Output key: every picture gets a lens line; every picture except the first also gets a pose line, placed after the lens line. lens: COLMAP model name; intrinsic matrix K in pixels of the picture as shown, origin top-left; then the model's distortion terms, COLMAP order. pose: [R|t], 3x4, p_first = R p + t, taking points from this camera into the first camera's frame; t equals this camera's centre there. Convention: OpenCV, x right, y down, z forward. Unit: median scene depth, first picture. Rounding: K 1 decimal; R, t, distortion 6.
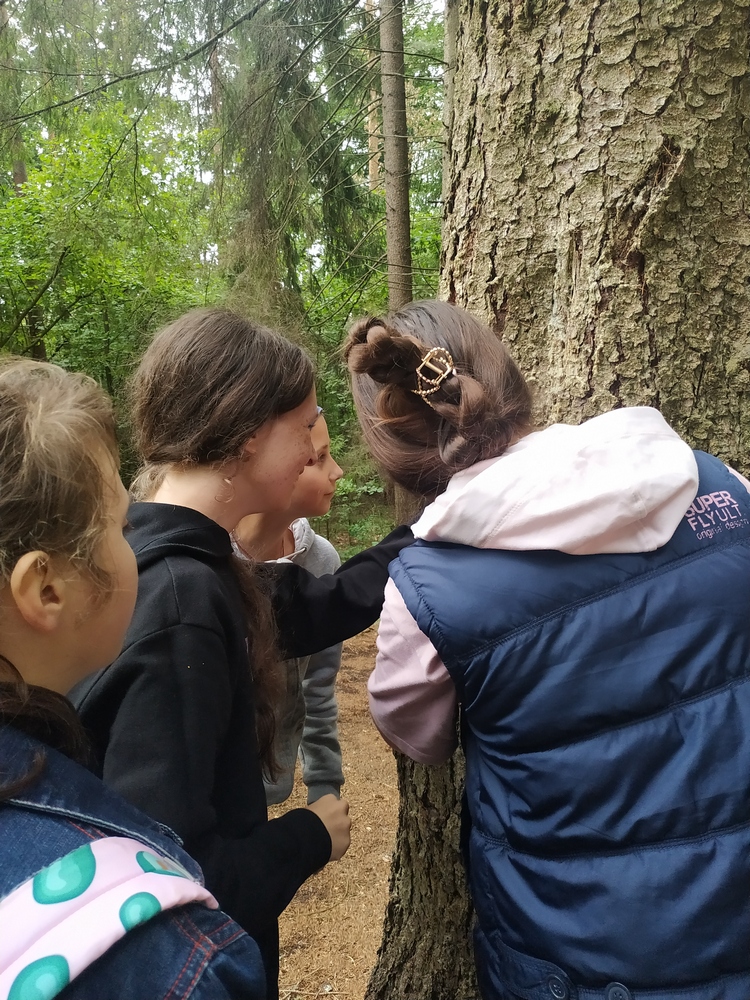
lens RADIAL K [[778.8, 0, 375.0], [0, 778.8, 500.0], [0, 0, 1]] dist [-0.004355, -0.010136]
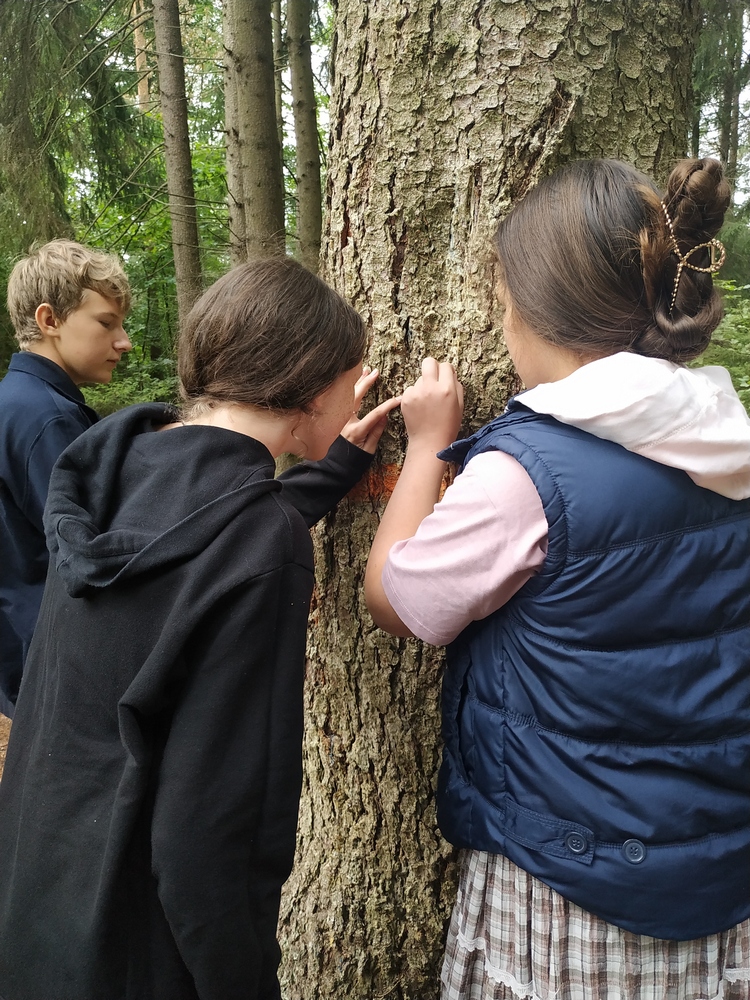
lens RADIAL K [[778.8, 0, 375.0], [0, 778.8, 500.0], [0, 0, 1]] dist [-0.004355, -0.010136]
pose [[0.955087, -0.052674, 0.291606, -0.185484], [0.032048, 0.996663, 0.075067, 0.012288], [-0.294587, -0.062350, 0.953589, 0.025949]]
